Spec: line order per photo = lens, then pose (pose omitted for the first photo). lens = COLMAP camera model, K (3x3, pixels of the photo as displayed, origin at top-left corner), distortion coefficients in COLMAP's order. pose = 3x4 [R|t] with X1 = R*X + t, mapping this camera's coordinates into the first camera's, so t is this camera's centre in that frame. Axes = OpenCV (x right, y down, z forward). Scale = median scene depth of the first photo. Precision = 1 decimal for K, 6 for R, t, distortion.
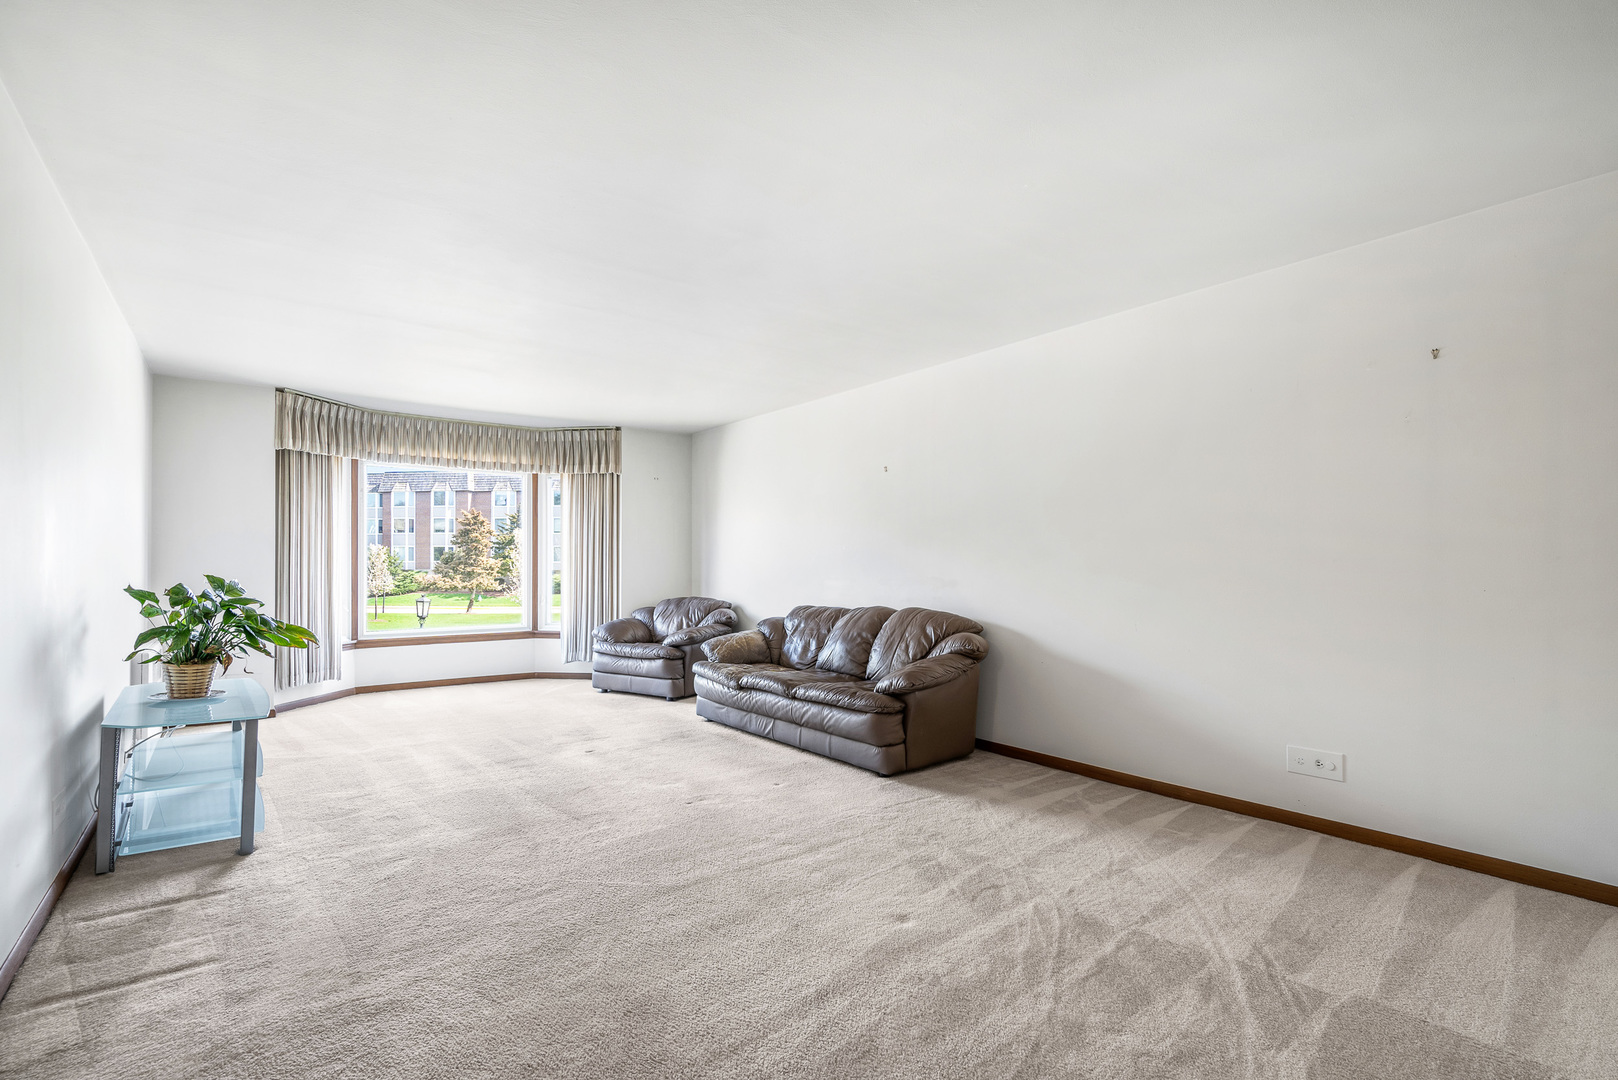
lens RADIAL K [[756.4, 0, 805.5], [0, 756.4, 547.2], [0, 0, 1]] dist [0.001477, 0.000439]
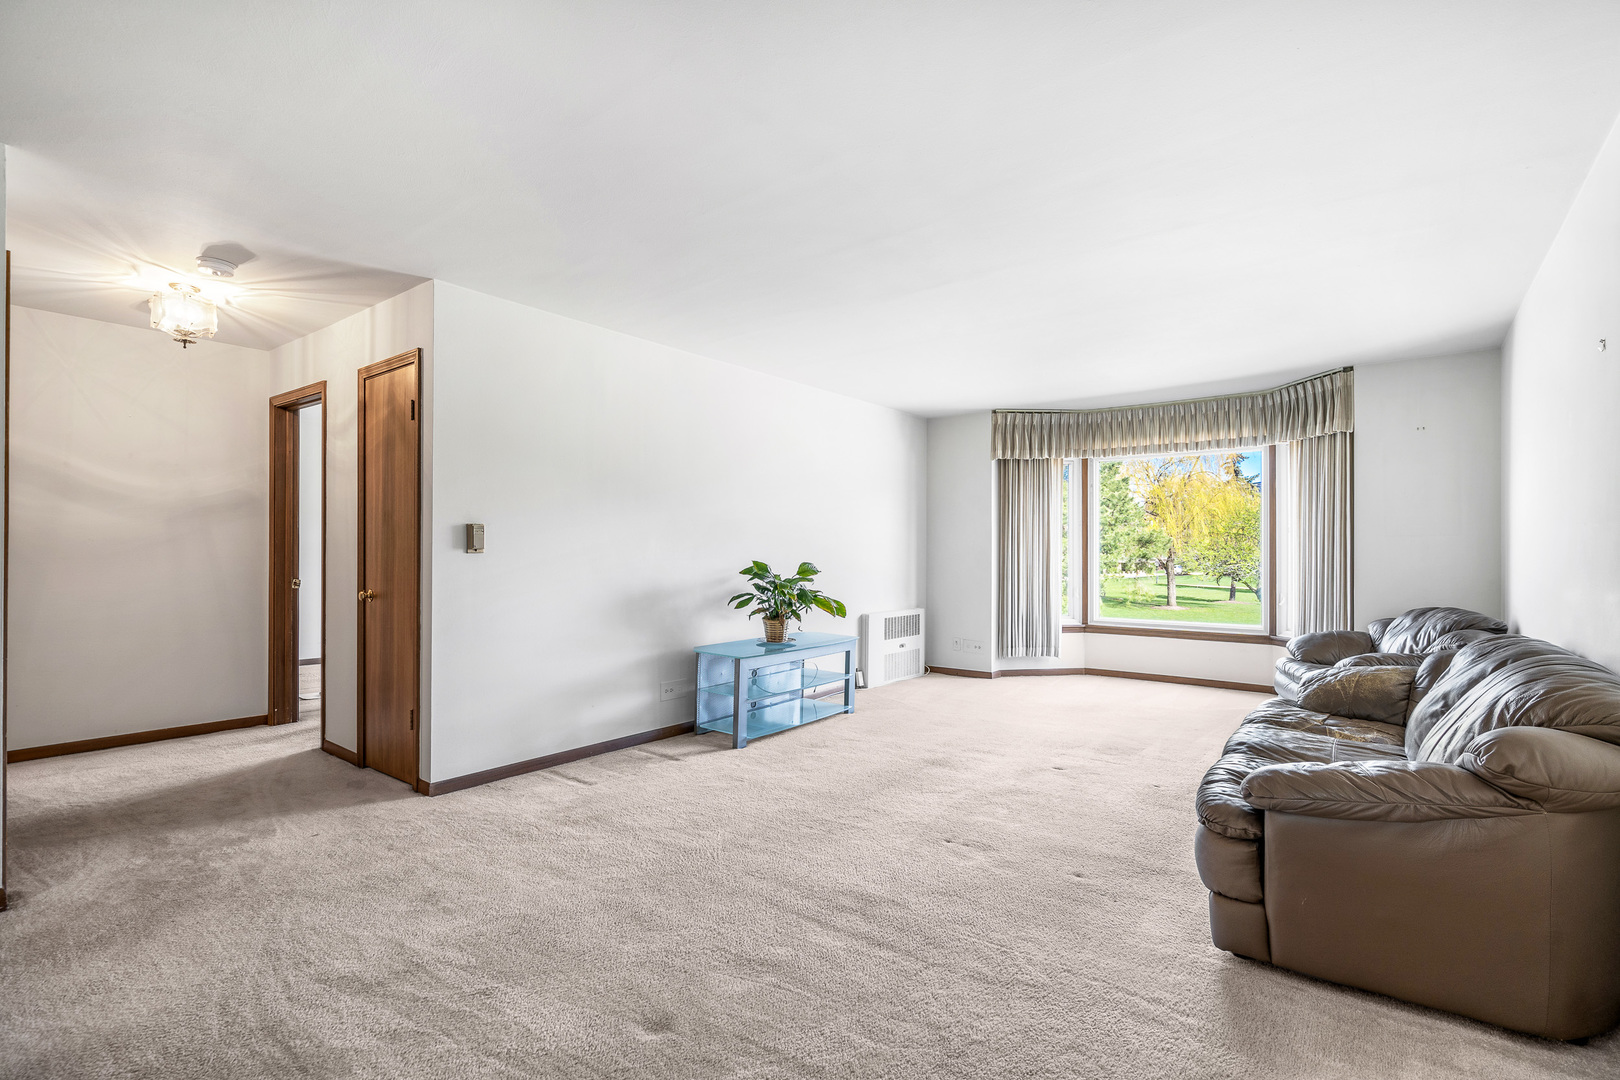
lens RADIAL K [[731.7, 0, 810.0], [0, 731.7, 540.0], [0, 0, 1]] dist [0.001084, 0.000641]
pose [[0.273716, -0.015177, -0.961691, 0.325001], [0.017571, 0.999788, -0.010778, 0.006405], [0.961650, -0.013948, 0.273924, 0.351897]]
